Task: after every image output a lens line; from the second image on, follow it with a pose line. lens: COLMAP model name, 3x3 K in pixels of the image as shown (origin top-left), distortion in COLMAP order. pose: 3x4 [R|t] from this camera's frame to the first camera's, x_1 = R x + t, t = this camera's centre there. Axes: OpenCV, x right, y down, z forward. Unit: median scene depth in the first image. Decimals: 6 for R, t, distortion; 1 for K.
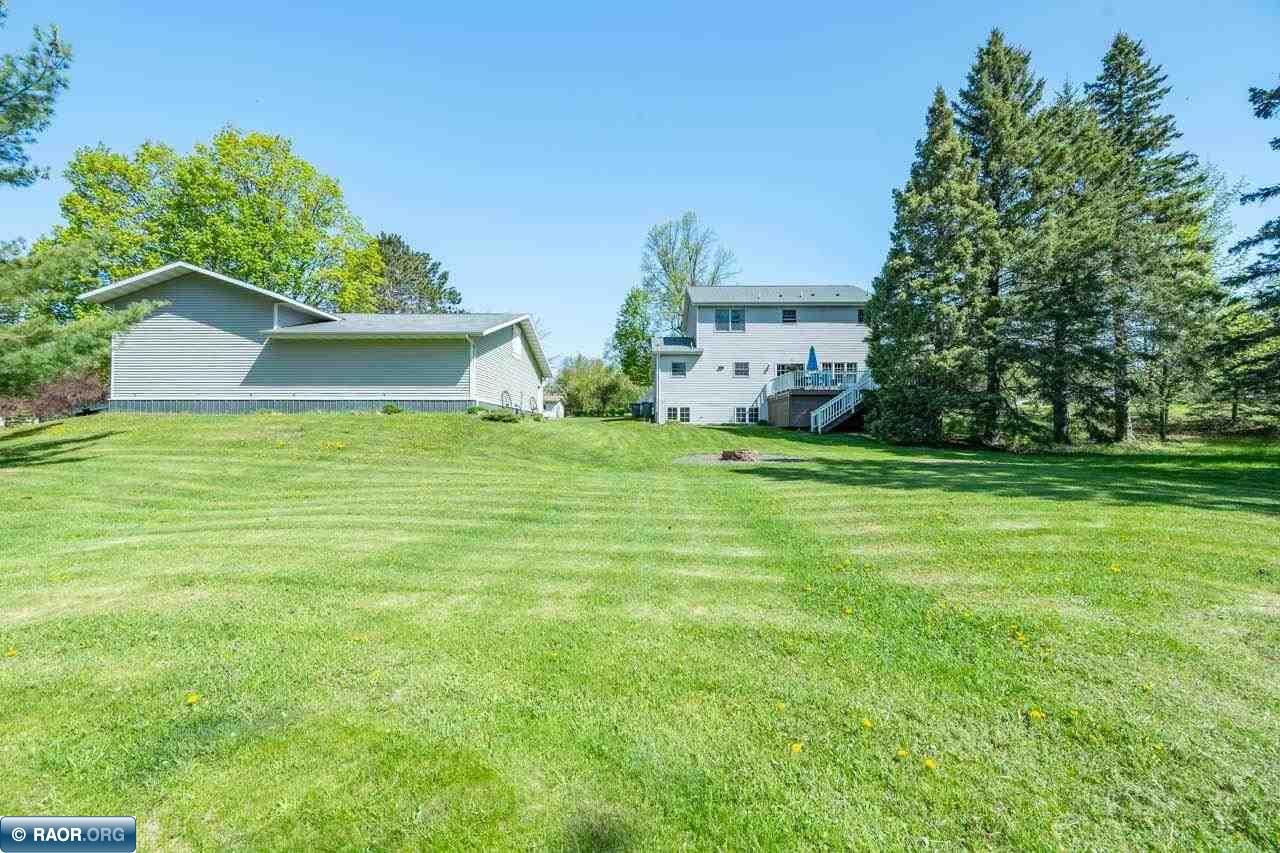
lens RADIAL K [[496.7, 0, 639.6], [0, 496.7, 427.7], [0, 0, 1]] dist [0.002558, -0.000523]
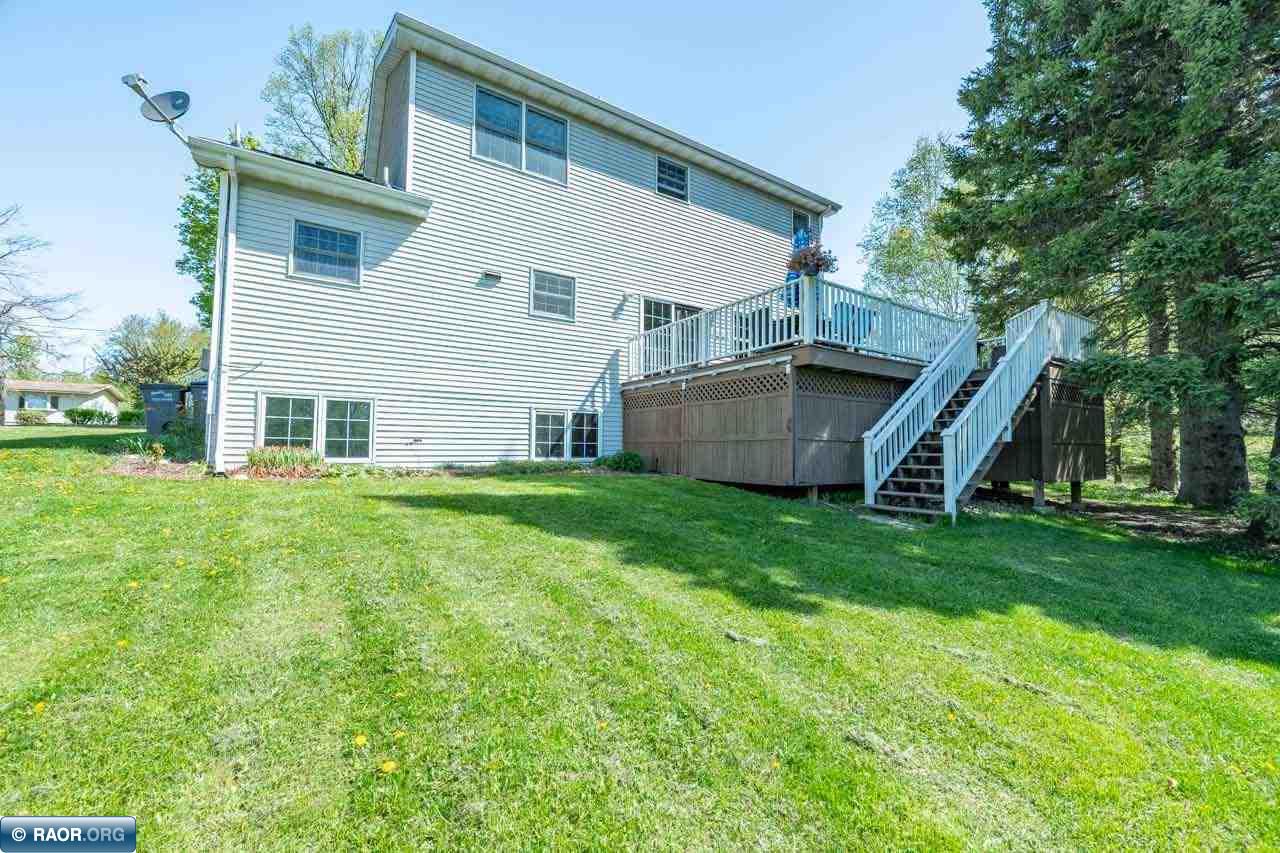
lens RADIAL K [[496.7, 0, 640.5], [0, 496.7, 426.6], [0, 0, 1]] dist [0.002558, -0.000523]
pose [[0.835944, 0.030936, 0.547943, 0.076661], [-0.012240, 0.999213, -0.037741, -0.019308], [-0.548679, 0.024842, 0.835664, 0.698761]]
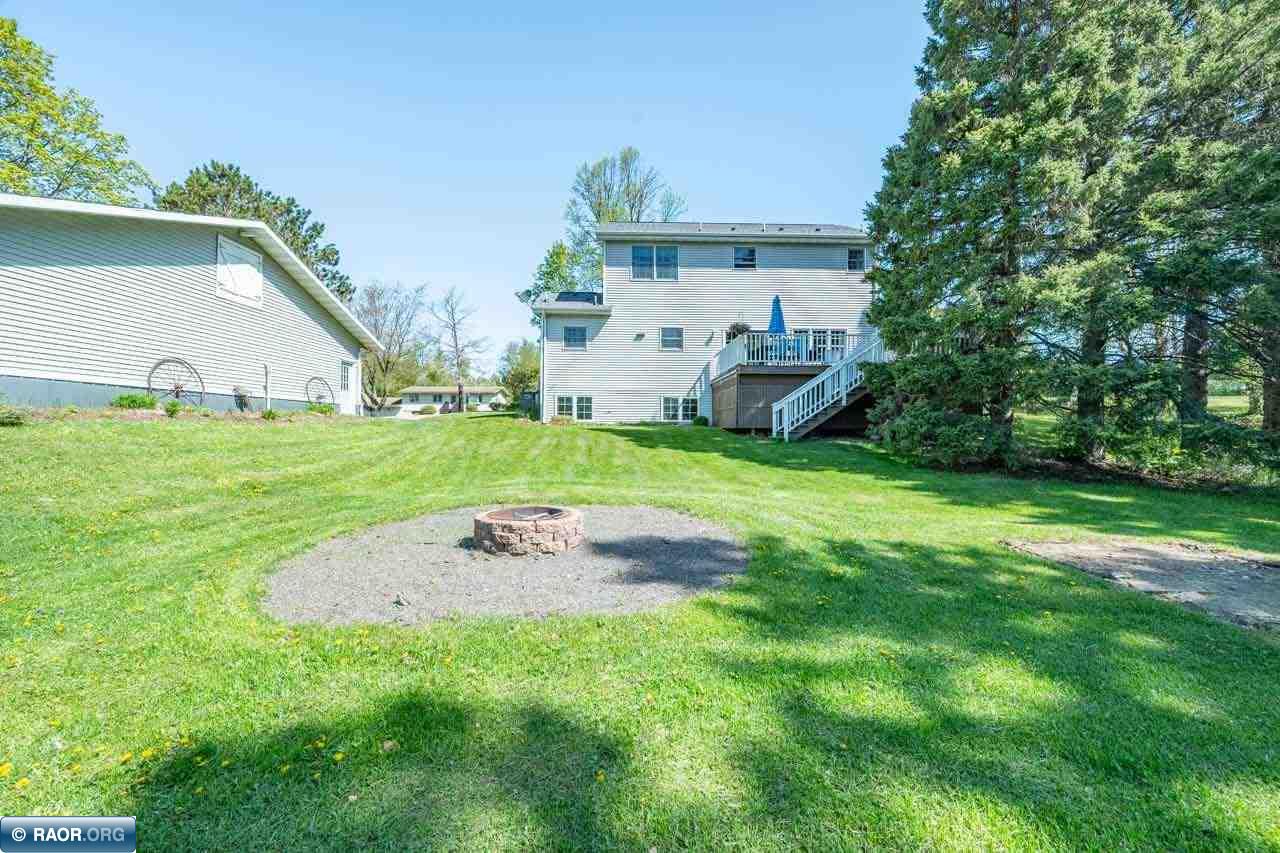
lens RADIAL K [[496.7, 0, 640.9], [0, 496.7, 425.2], [0, 0, 1]] dist [0.002558, -0.000523]
pose [[0.999116, 0.003143, 0.041921, 0.138094], [-0.003353, 0.999982, 0.004940, -0.007097], [-0.041905, -0.005077, 0.999109, 0.352253]]
